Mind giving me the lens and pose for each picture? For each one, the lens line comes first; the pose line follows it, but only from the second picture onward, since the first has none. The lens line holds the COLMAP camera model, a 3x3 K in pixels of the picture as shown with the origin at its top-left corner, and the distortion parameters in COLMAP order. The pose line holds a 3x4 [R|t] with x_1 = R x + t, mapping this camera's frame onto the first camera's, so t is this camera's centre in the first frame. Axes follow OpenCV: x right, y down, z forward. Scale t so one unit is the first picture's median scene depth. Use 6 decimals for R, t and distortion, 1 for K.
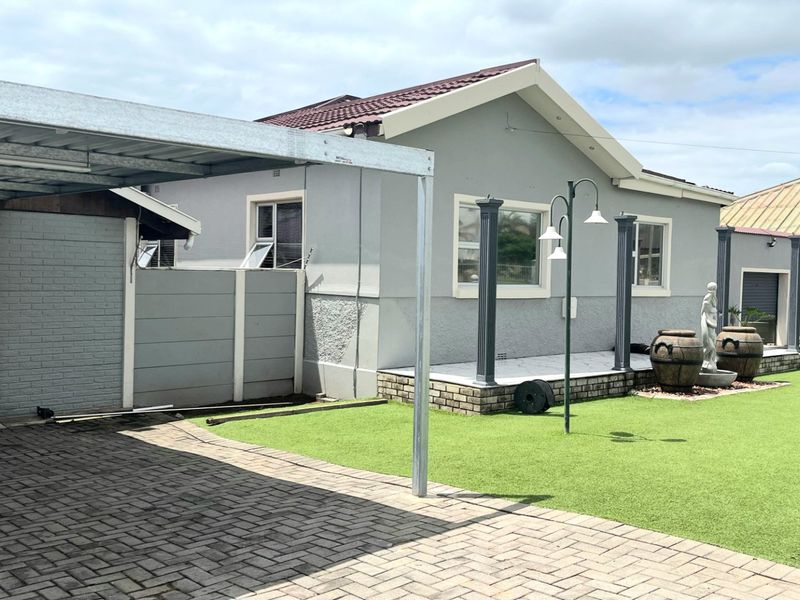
lens RADIAL K [[821.4, 0, 463.0], [0, 821.4, 292.7], [0, 0, 1]] dist [0.019772, 0.000000]
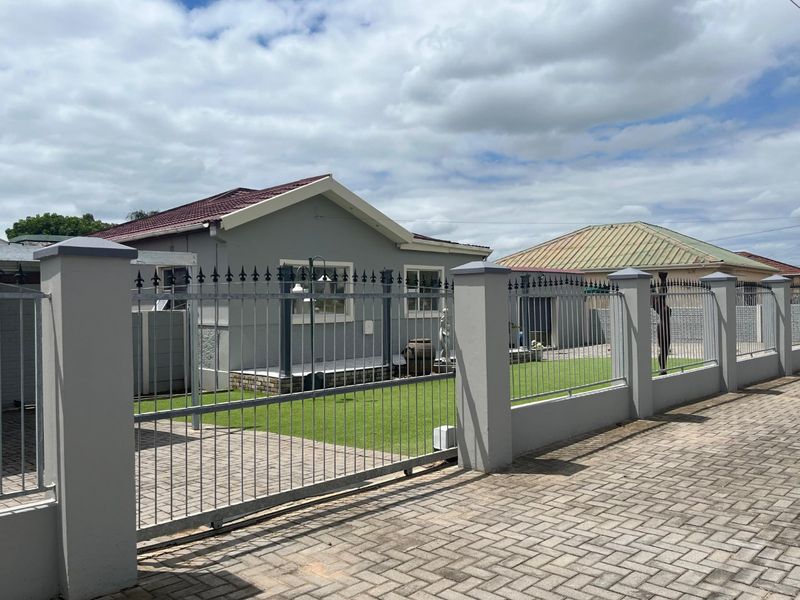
lens RADIAL K [[655.7, 0, 413.2], [0, 655.7, 303.0], [0, 0, 1]] dist [0.063500, -0.011382]
pose [[0.998768, -0.038685, 0.031072, 0.222505], [0.039265, 0.999061, -0.018288, -0.002294], [-0.030335, 0.019485, 0.999350, -0.311781]]
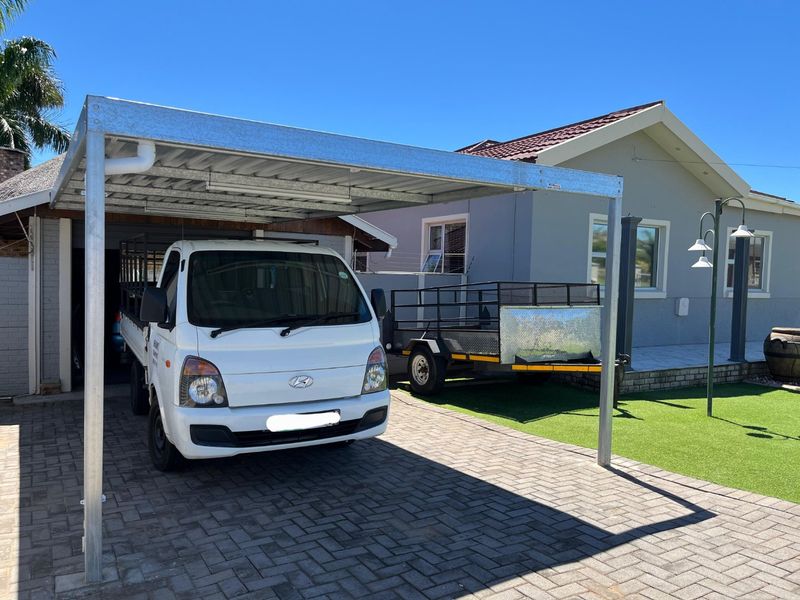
lens RADIAL K [[610.3, 0, 399.8], [0, 610.3, 299.0], [0, 0, 1]] dist [0.047671, -0.058536]
pose [[0.970597, 0.015246, -0.240227, -0.069225], [-0.011616, 0.999796, 0.016522, -0.003811], [0.240430, -0.013246, 0.970576, 0.031968]]
